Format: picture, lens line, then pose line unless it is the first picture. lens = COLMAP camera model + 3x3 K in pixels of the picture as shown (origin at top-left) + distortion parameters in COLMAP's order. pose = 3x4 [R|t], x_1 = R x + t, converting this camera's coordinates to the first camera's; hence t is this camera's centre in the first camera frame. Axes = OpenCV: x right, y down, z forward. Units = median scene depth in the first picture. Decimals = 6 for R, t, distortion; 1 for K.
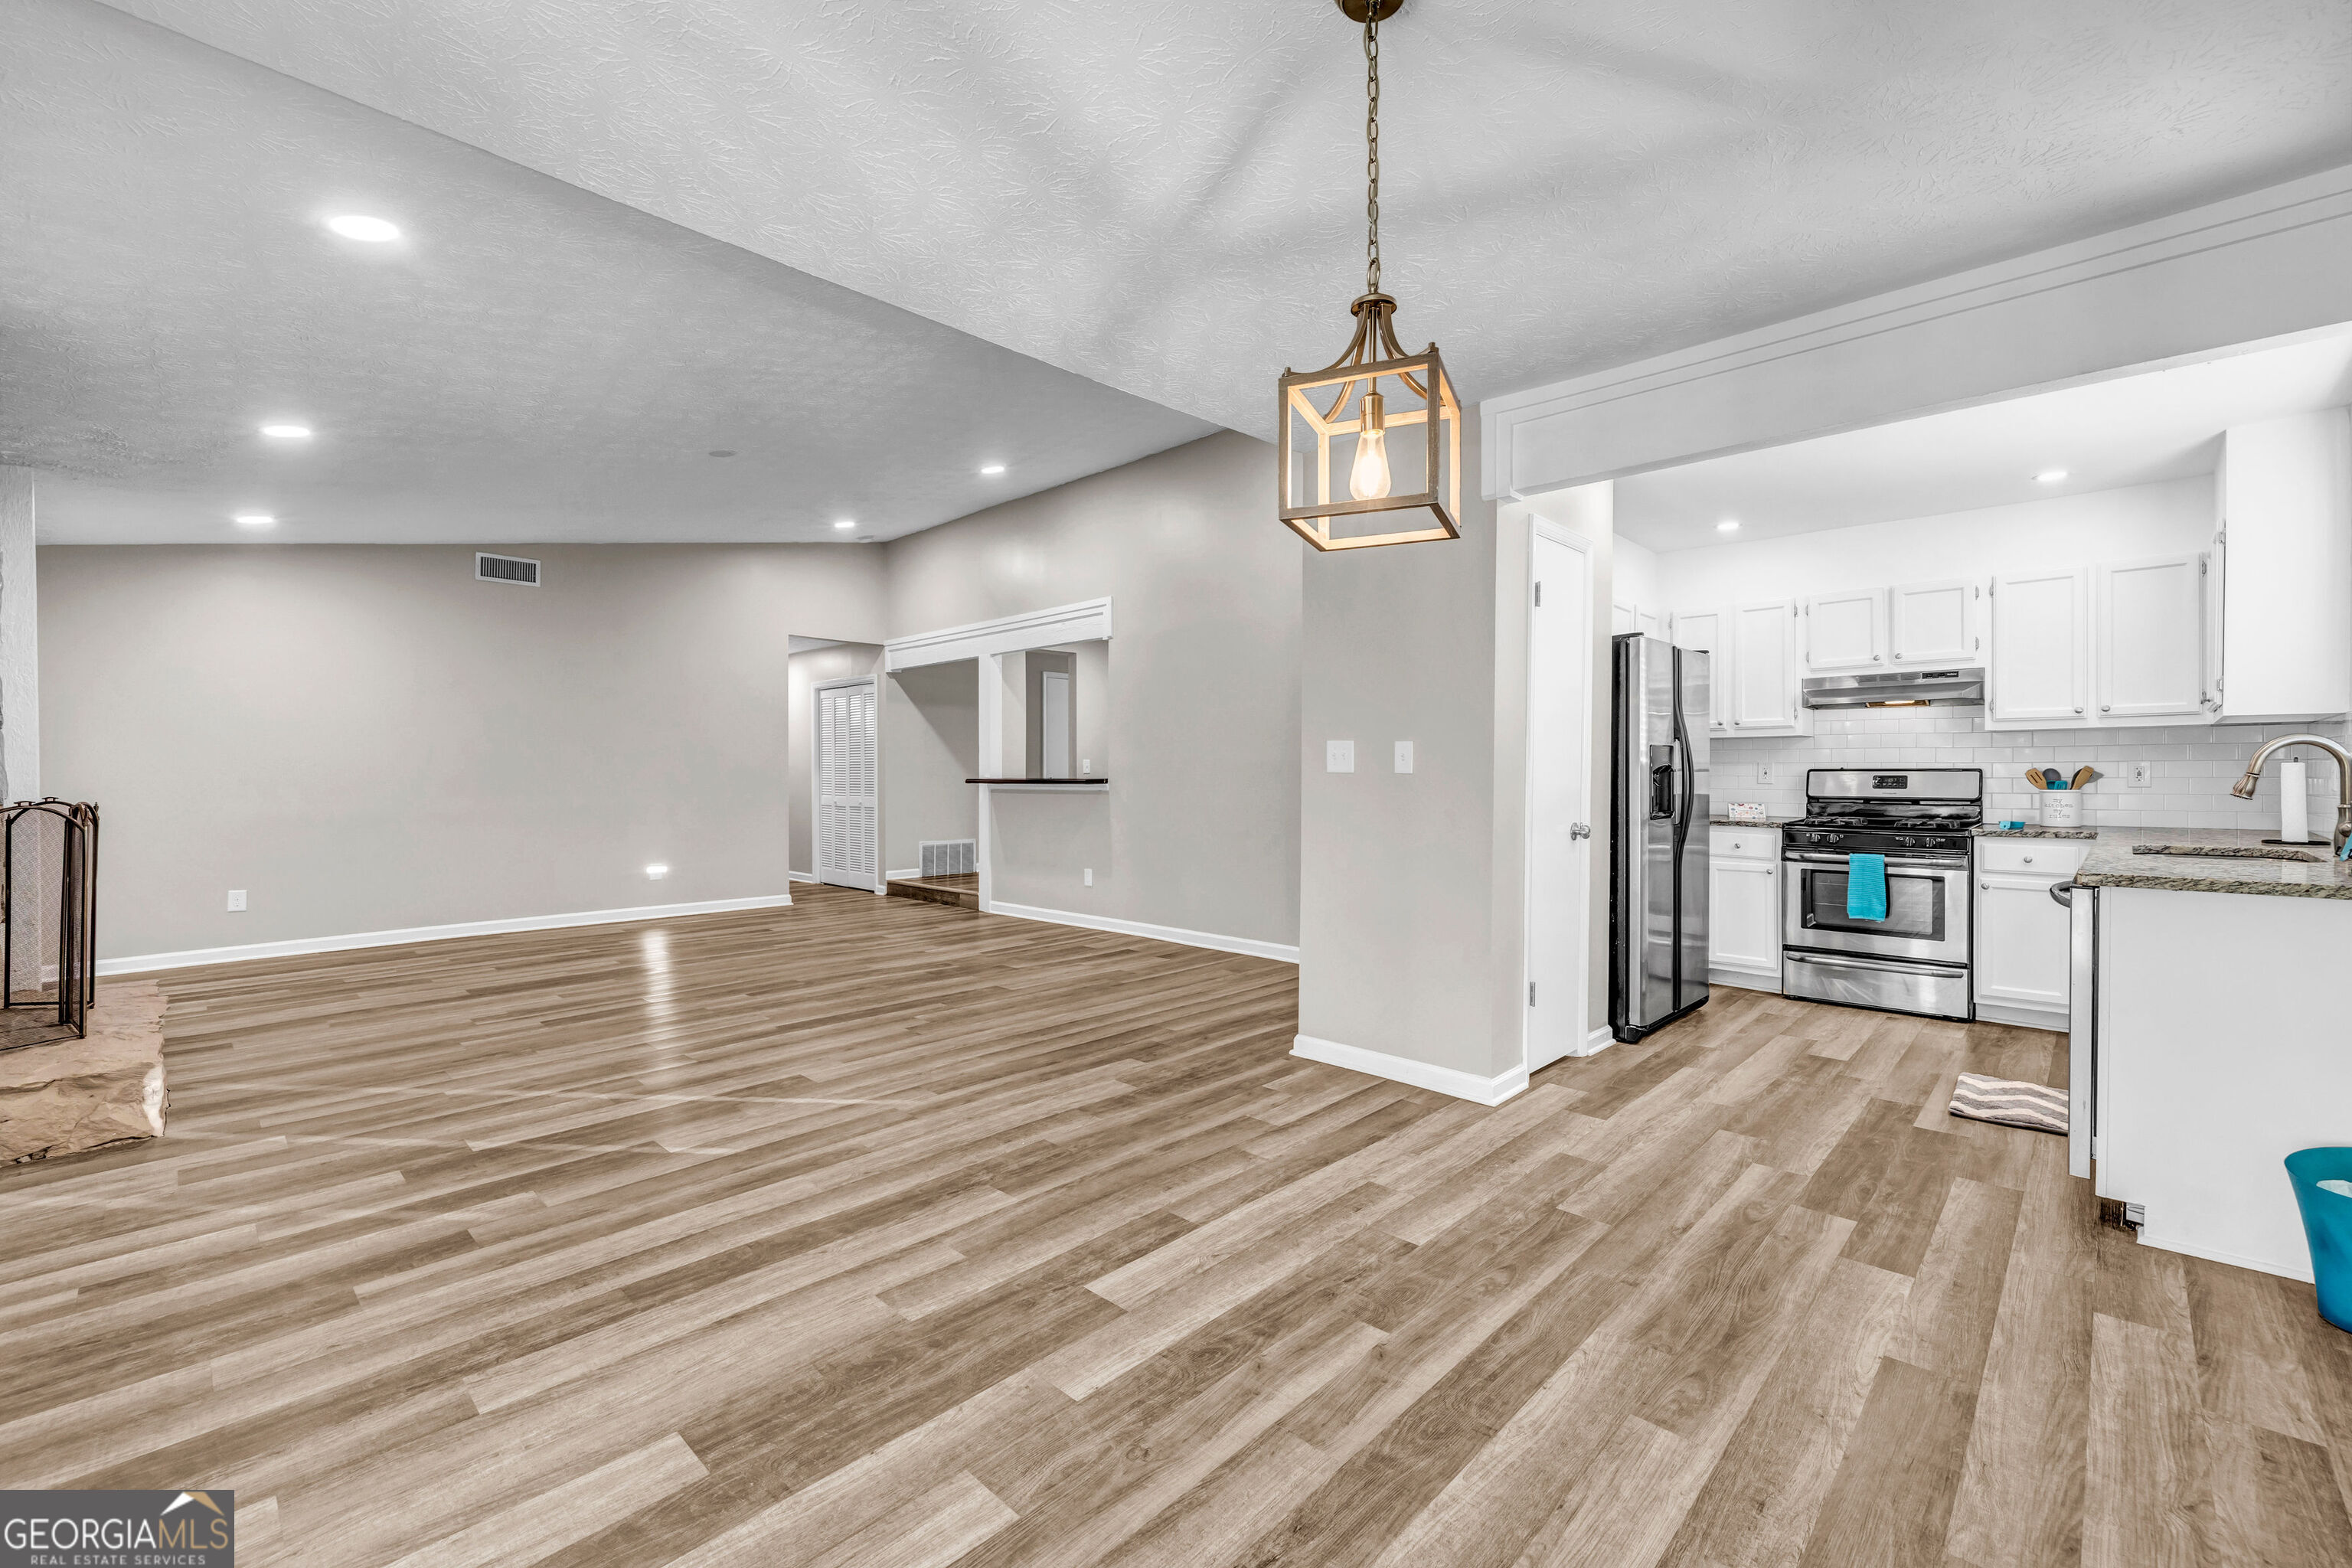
lens RADIAL K [[1033.9, 0, 1153.8], [0, 1033.9, 783.7], [0, 0, 1]] dist [-0.001444, -0.000167]
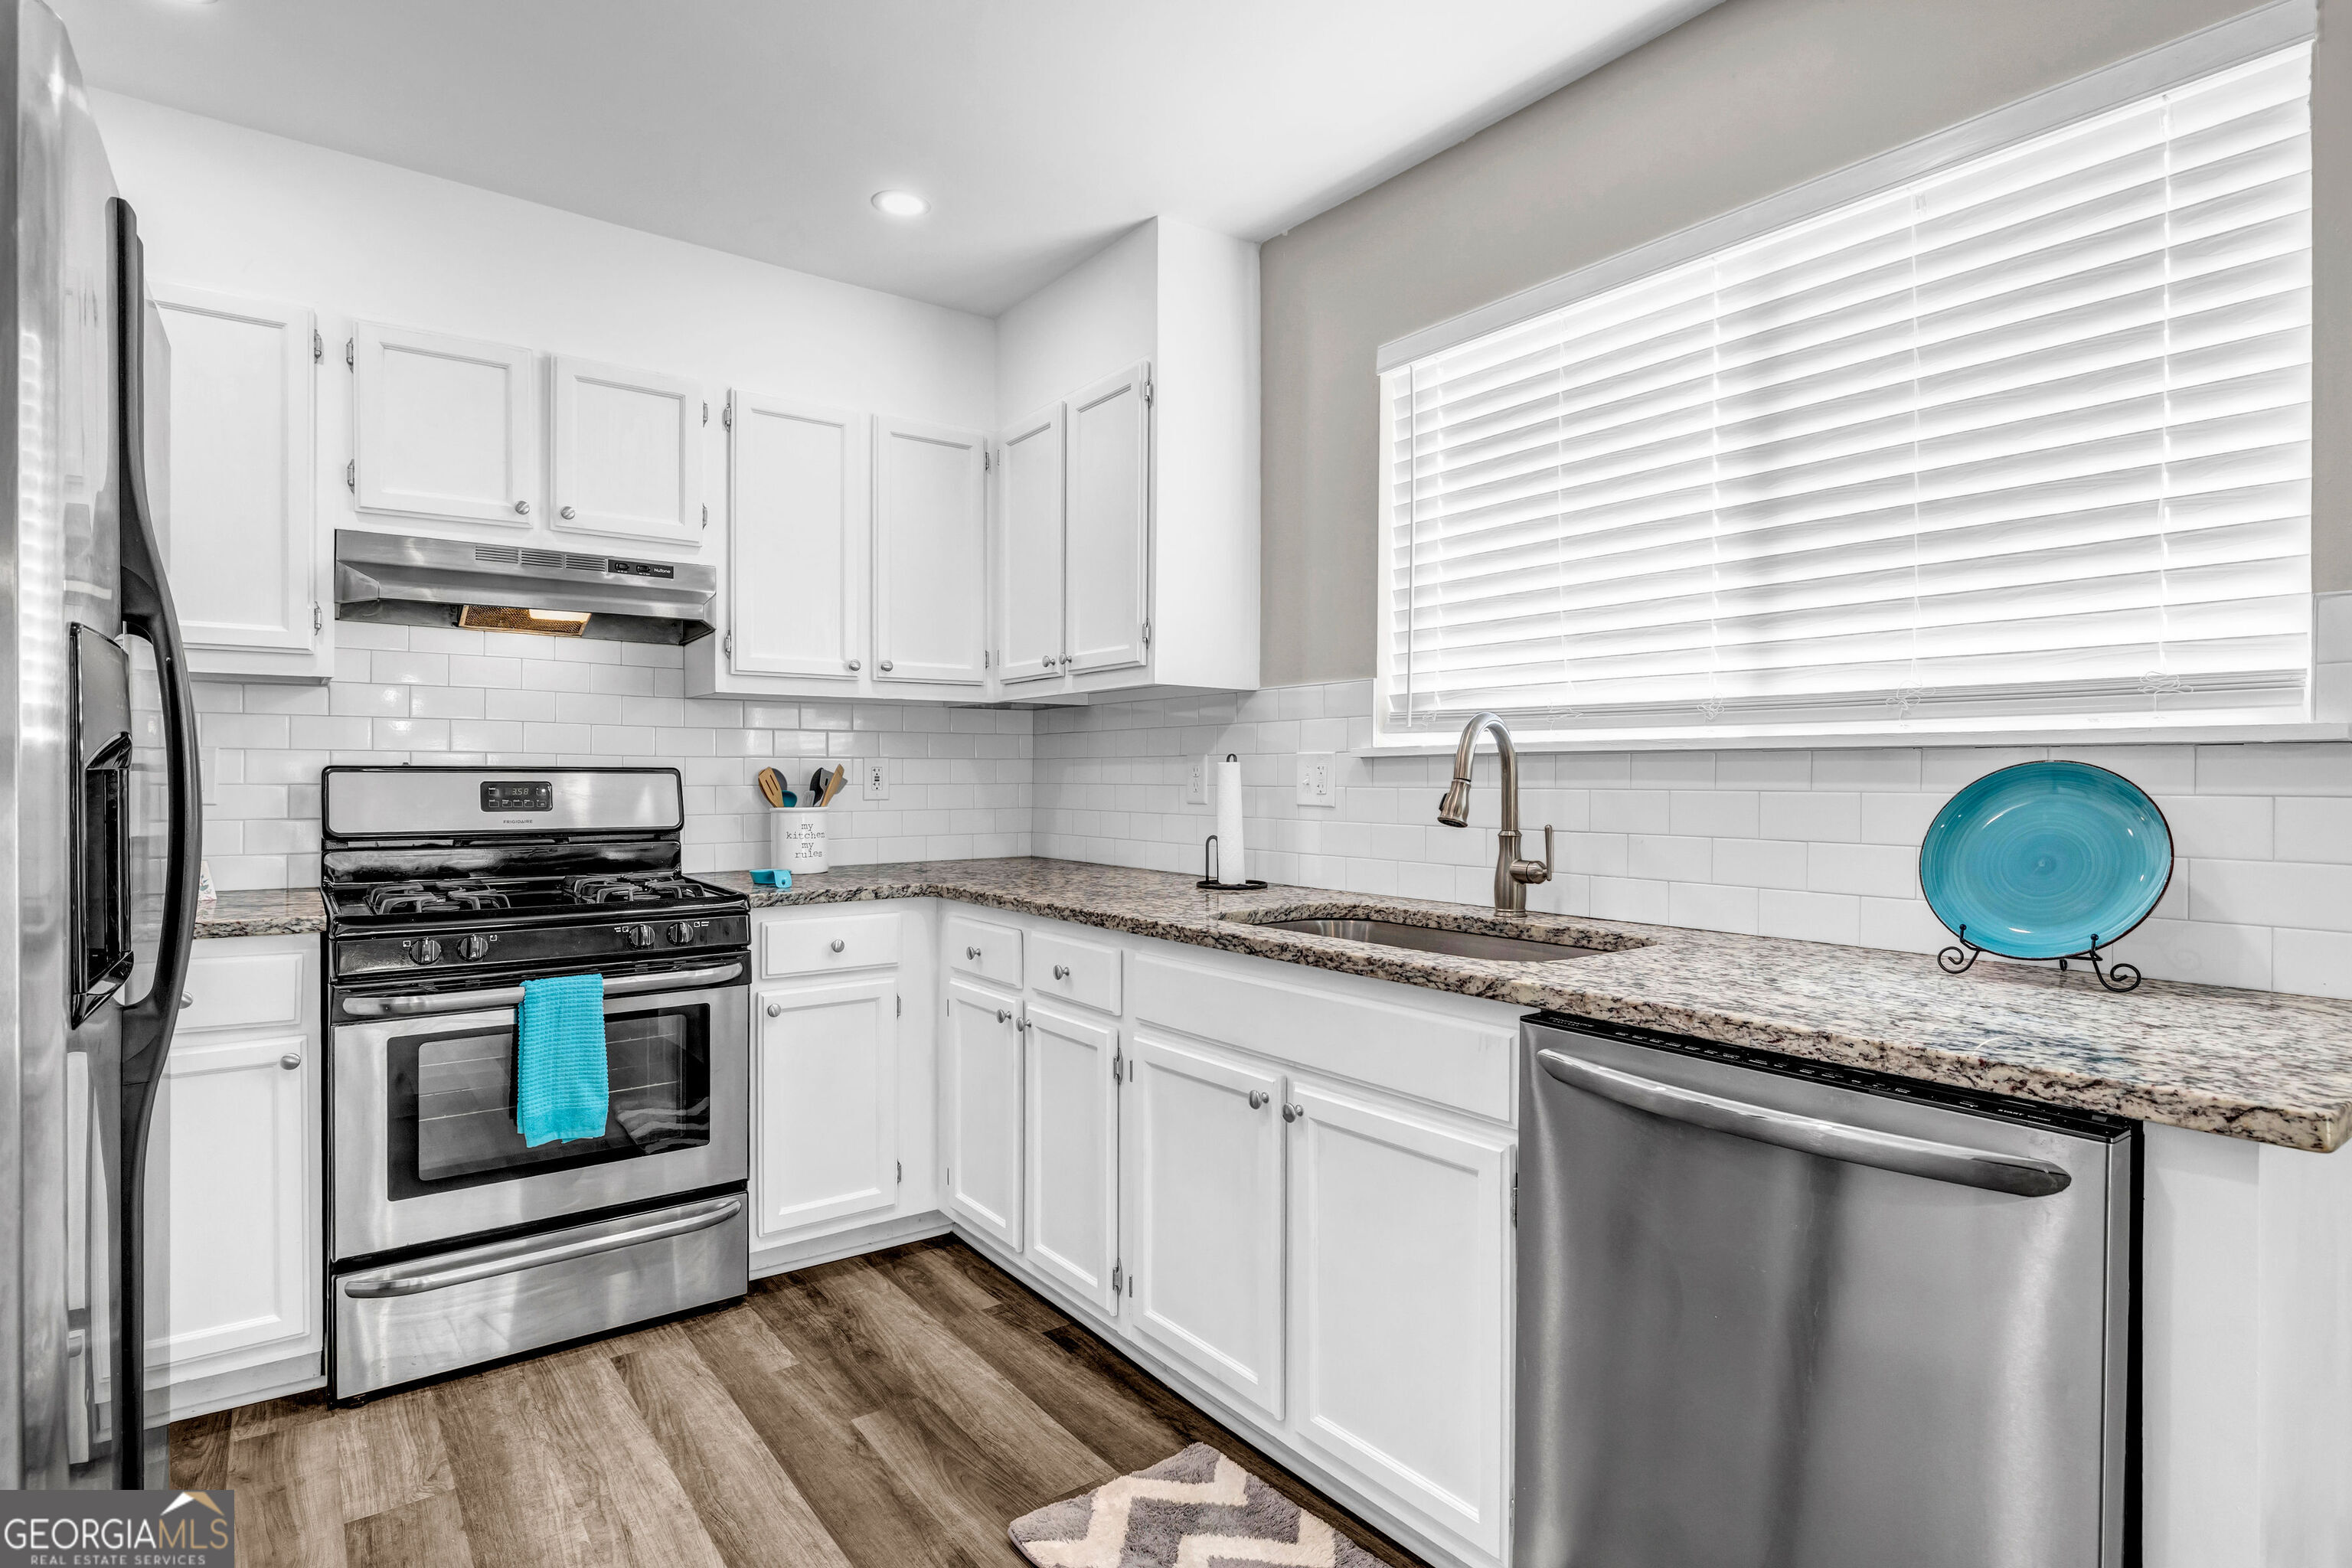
lens RADIAL K [[1203.3, 0, 1197.5], [0, 1203.3, 770.7], [0, 0, 1]] dist [0.001233, 0.000824]
pose [[0.167578, 0.003321, 0.985853, 0.412811], [0.005710, 0.999974, -0.004339, -0.014431], [-0.985842, 0.006356, 0.167555, 1.043201]]
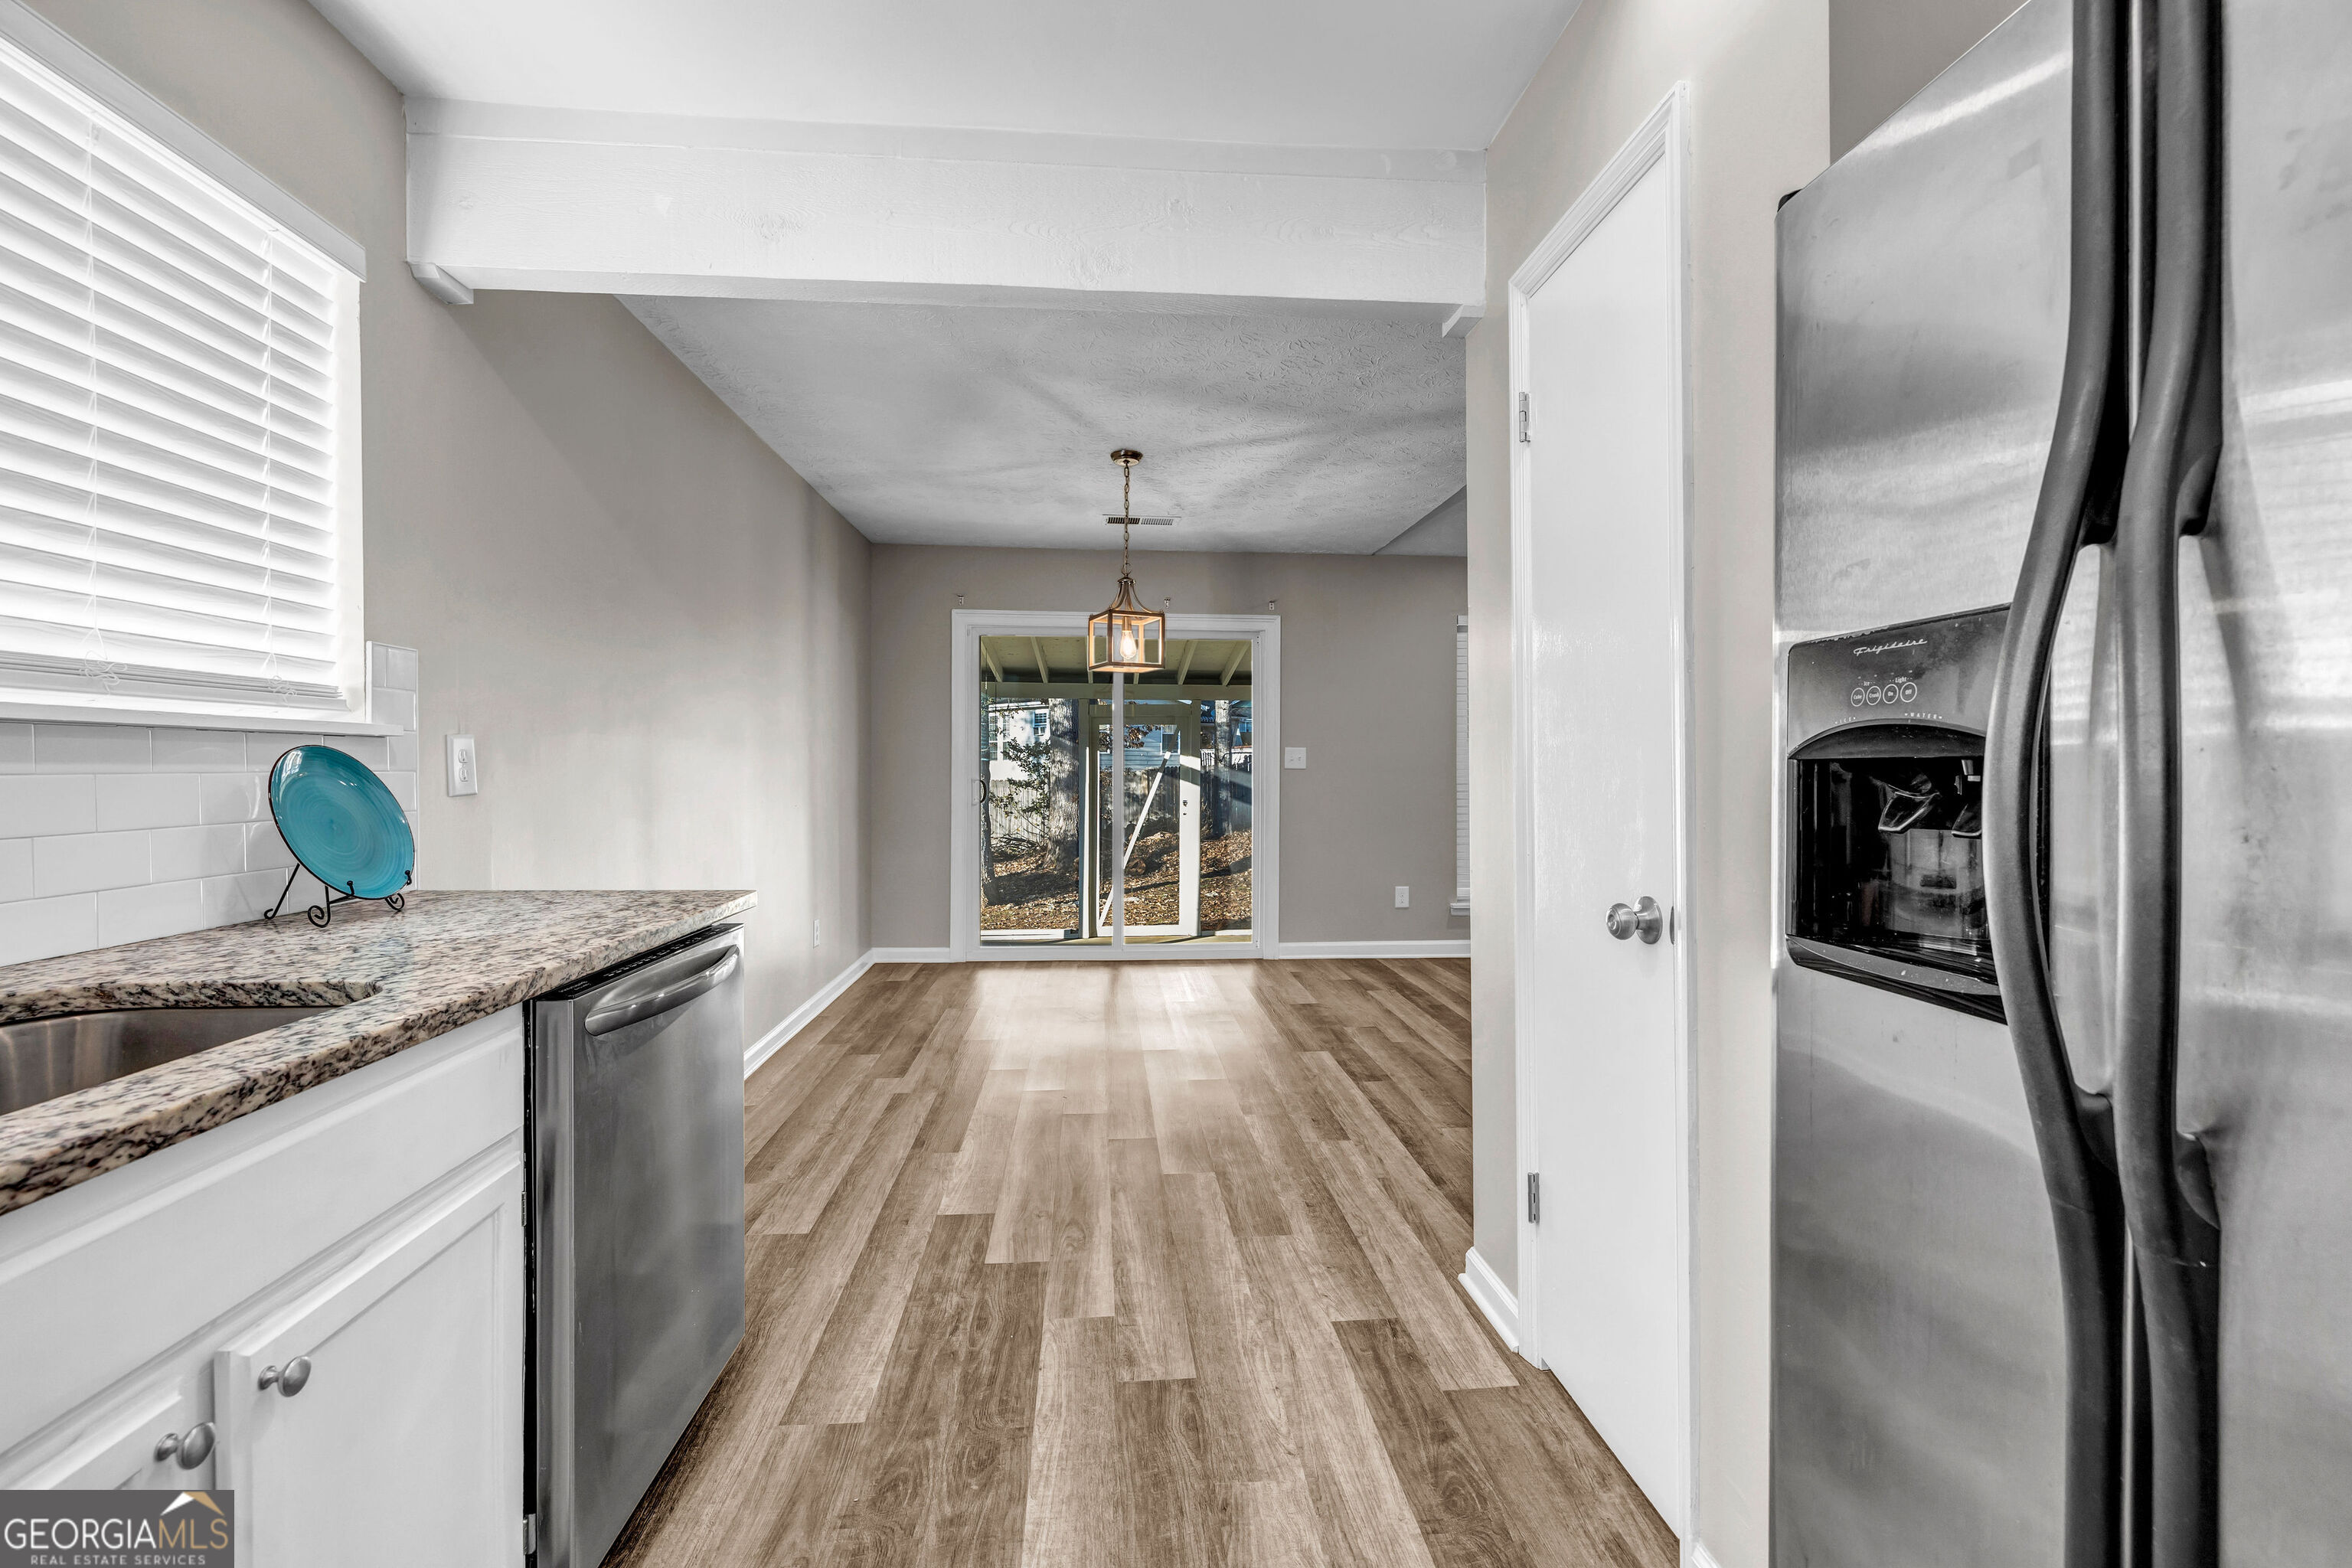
lens RADIAL K [[1033.9, 0, 1182.8], [0, 1033.9, 770.1], [0, 0, 1]] dist [-0.001444, -0.000167]
pose [[-0.674194, -0.000386, -0.738554, 1.034811], [-0.012012, 0.999873, 0.010444, -0.016738], [0.738457, 0.015913, -0.674113, 1.452818]]
